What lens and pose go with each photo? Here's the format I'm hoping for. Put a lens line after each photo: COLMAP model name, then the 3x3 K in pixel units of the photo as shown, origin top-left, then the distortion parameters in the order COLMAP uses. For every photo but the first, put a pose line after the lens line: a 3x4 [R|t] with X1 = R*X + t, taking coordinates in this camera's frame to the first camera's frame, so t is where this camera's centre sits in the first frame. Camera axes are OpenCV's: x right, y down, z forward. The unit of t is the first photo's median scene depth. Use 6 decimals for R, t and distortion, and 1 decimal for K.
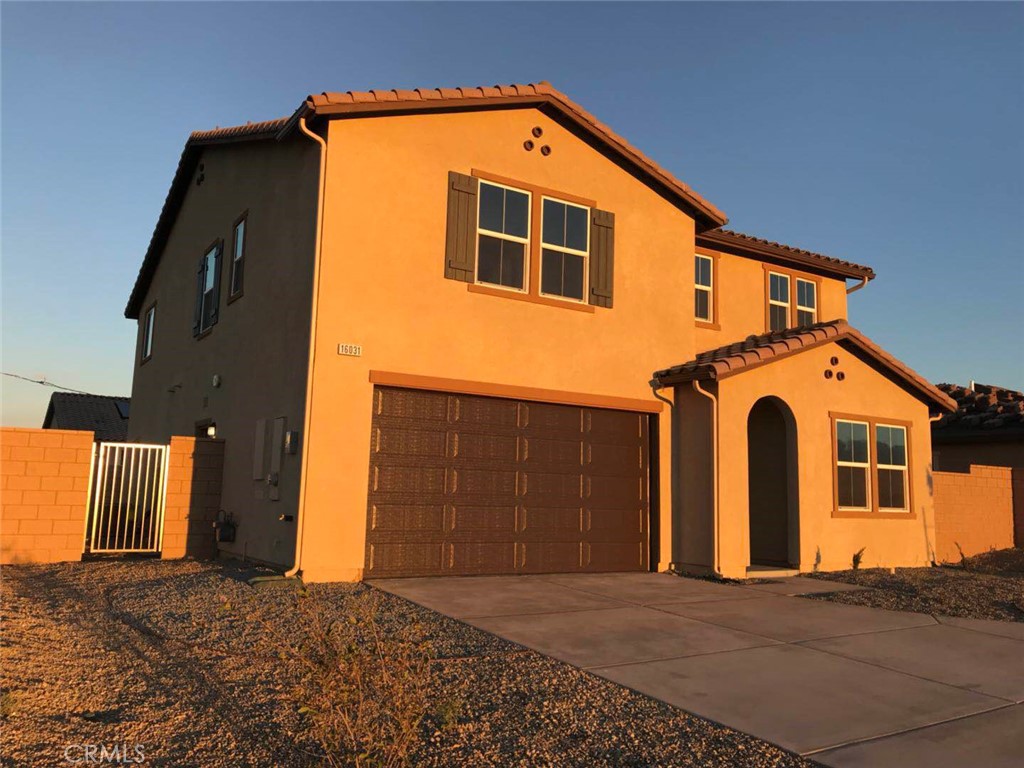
lens RADIAL K [[833.0, 0, 460.4], [0, 833.0, 385.6], [0, 0, 1]] dist [0.094454, -0.190687]
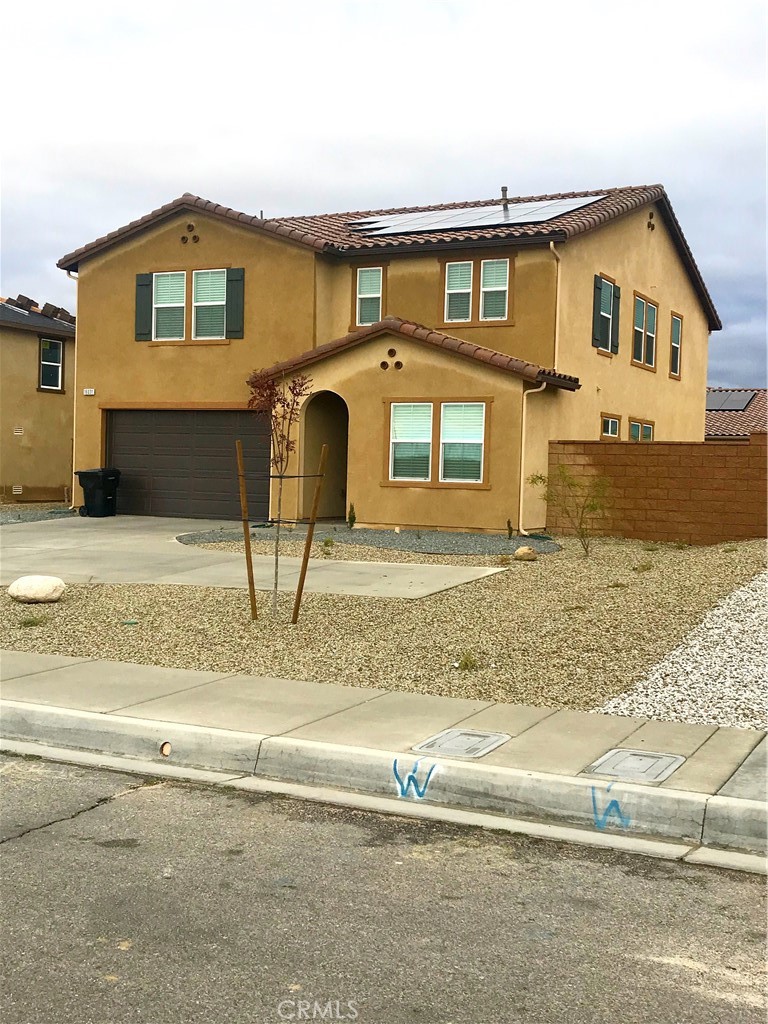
lens RADIAL K [[1100.9, 0, 384.0], [0, 1100.9, 512.0], [0, 0, 1]] dist [0.228355, -0.558413]
pose [[0.529167, 0.015920, -0.848368, 1.866716], [0.102223, 0.991346, 0.082364, 0.066109], [0.842338, -0.130307, 0.522960, 0.173239]]
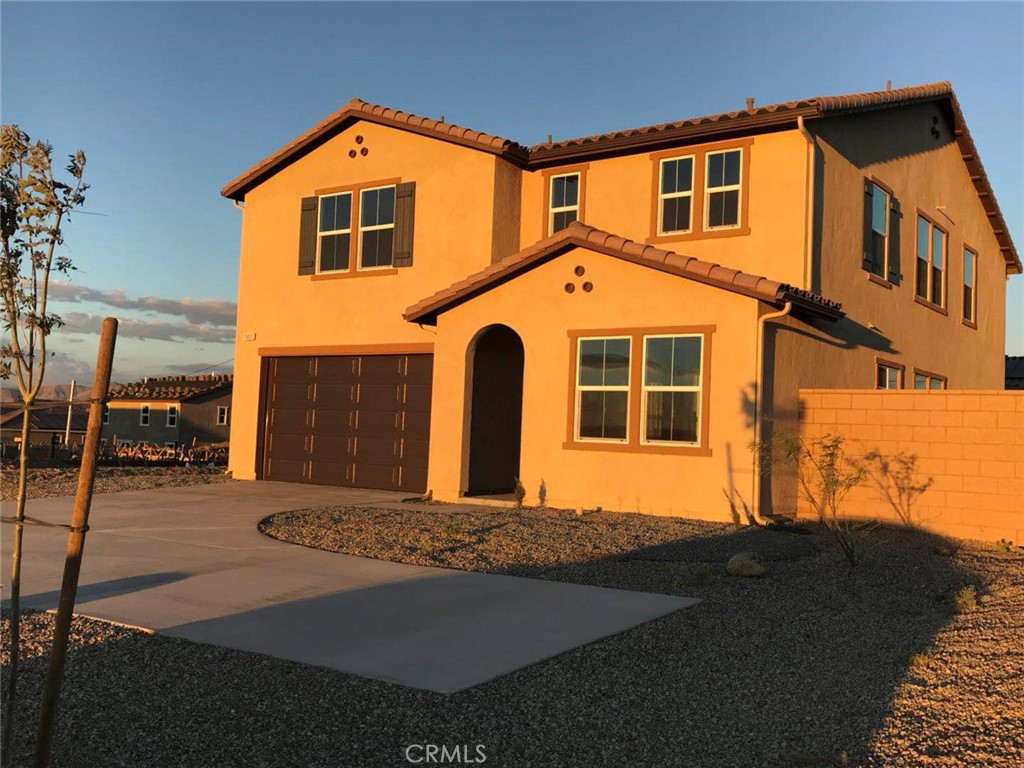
lens RADIAL K [[985.9, 0, 512.0], [0, 985.9, 384.0], [0, 0, 1]] dist [0.139599, -0.361486]
pose [[0.391254, -0.060574, -0.918287, 1.442358], [0.092203, 0.995391, -0.026376, 0.115019], [0.915652, -0.074349, 0.395036, 0.563580]]
